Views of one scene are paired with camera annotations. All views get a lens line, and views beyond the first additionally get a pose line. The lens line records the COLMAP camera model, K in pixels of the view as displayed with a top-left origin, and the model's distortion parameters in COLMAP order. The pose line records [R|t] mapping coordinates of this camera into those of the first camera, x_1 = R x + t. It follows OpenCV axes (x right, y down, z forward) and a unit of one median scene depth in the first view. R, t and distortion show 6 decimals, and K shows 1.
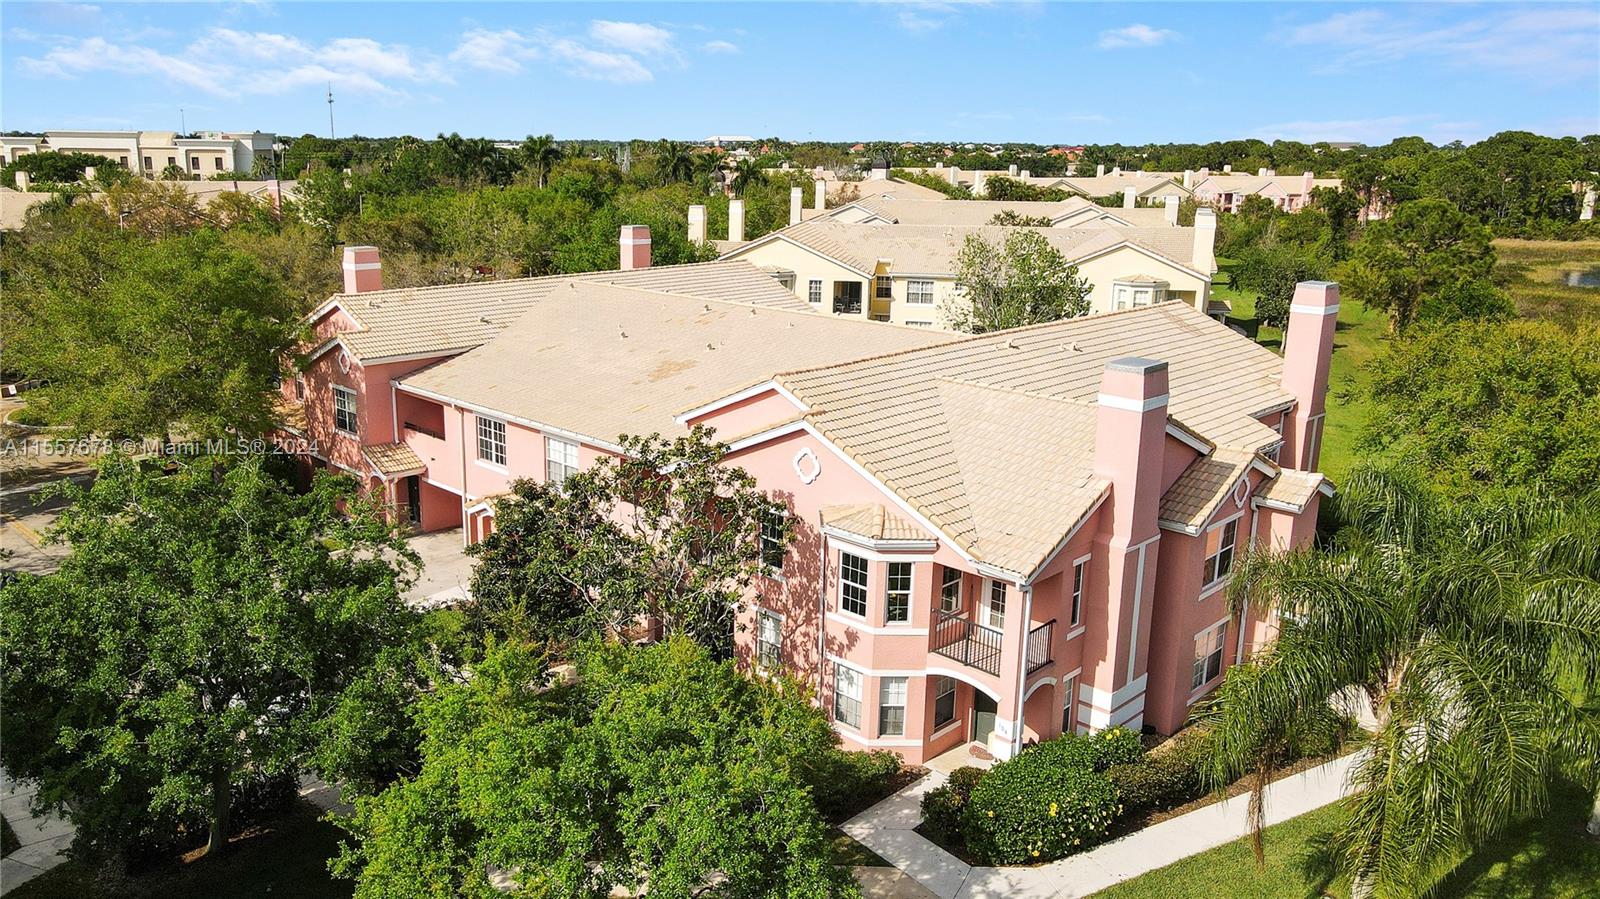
lens RADIAL K [[1158.7, 0, 800.0], [0, 1158.7, 449.5], [0, 0, 1]] dist [0.004078, 0.005354]
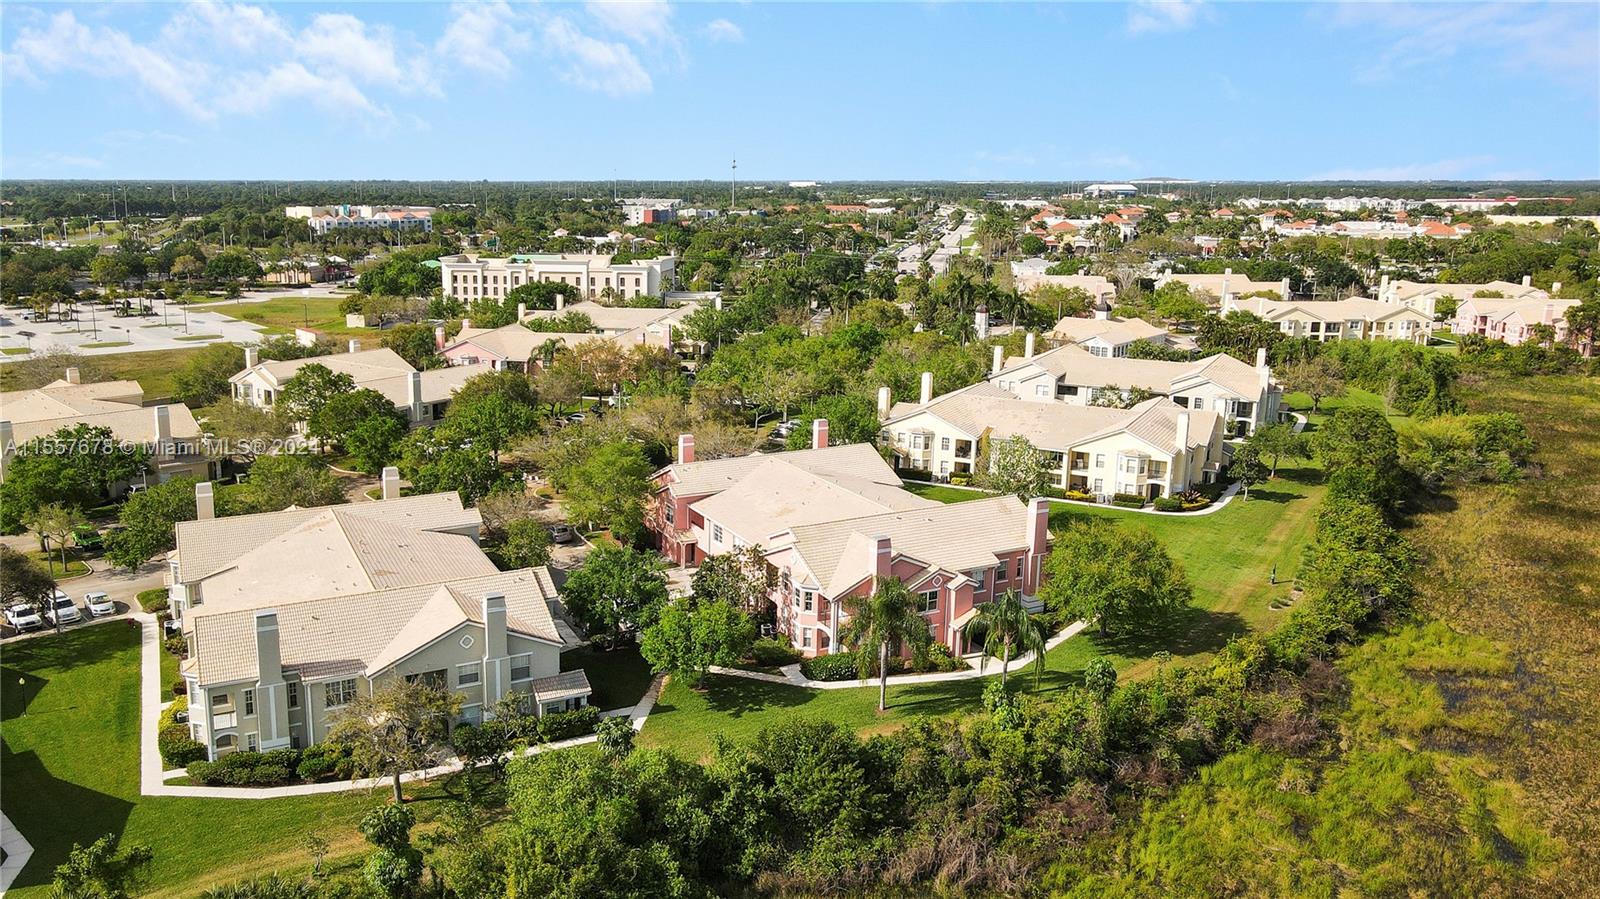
lens RADIAL K [[1200.7, 0, 800.0], [0, 1200.7, 449.5], [0, 0, 1]] dist [-0.004499, -0.000476]
pose [[0.947908, 0.066140, -0.311603, 0.938026], [-0.076204, 0.996887, -0.020218, -0.199386], [0.309296, 0.042910, 0.949997, -1.921293]]
